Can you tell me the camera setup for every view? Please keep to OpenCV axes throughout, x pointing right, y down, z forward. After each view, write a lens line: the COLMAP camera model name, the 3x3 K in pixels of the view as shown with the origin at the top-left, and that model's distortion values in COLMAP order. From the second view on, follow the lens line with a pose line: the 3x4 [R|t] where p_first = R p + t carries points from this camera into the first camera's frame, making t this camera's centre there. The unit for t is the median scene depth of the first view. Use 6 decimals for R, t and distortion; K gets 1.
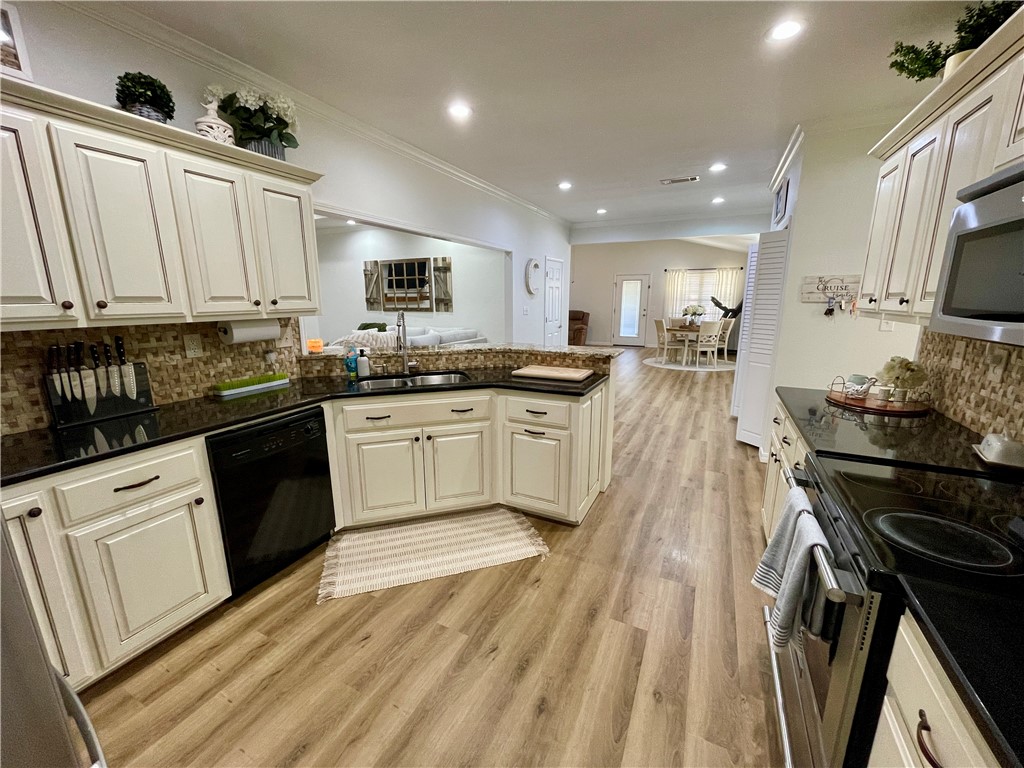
lens RADIAL K [[412.6, 0, 511.9], [0, 412.6, 387.0], [0, 0, 1]] dist [-0.002372, 0.000366]
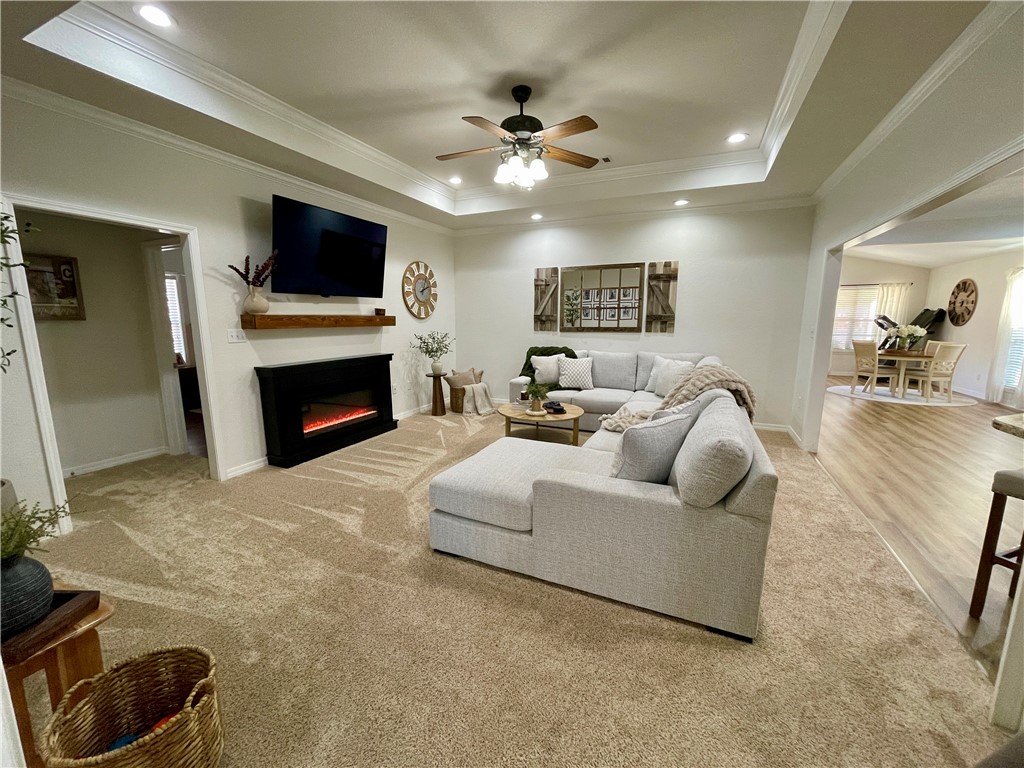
lens RADIAL K [[412.6, 0, 507.2], [0, 412.6, 387.8], [0, 0, 1]] dist [-0.002372, 0.000366]
pose [[0.999717, -0.000352, 0.023798, -0.470364], [0.001434, 0.998966, -0.045445, -0.045397], [-0.023757, 0.045466, 0.998683, 0.245526]]
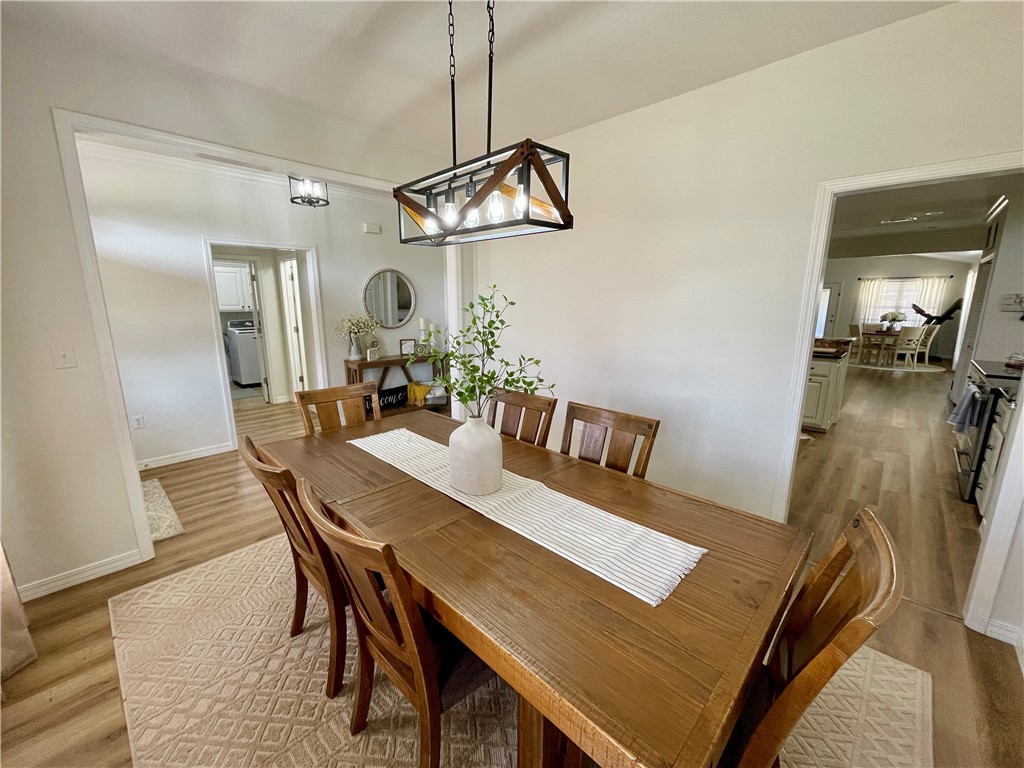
lens RADIAL K [[412.6, 0, 508.7], [0, 412.6, 385.4], [0, 0, 1]] dist [-0.002372, 0.000366]
pose [[0.951906, 0.064754, -0.299470, -0.240139], [-0.068618, 0.997640, -0.002394, 0.086264], [0.298608, 0.022828, 0.954103, -0.430997]]
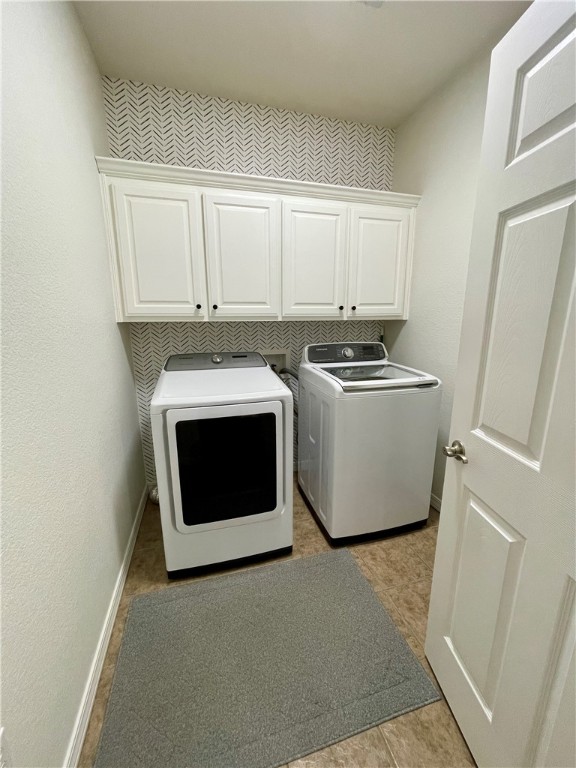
lens RADIAL K [[310.7, 0, 288.1], [0, 310.7, 379.8], [0, 0, 1]] dist [-0.009989, -0.000076]
pose [[0.677935, 0.159701, -0.717565, -1.029682], [-0.158751, 0.984890, 0.069214, -0.014411], [0.717776, 0.066991, 0.693044, 0.129052]]
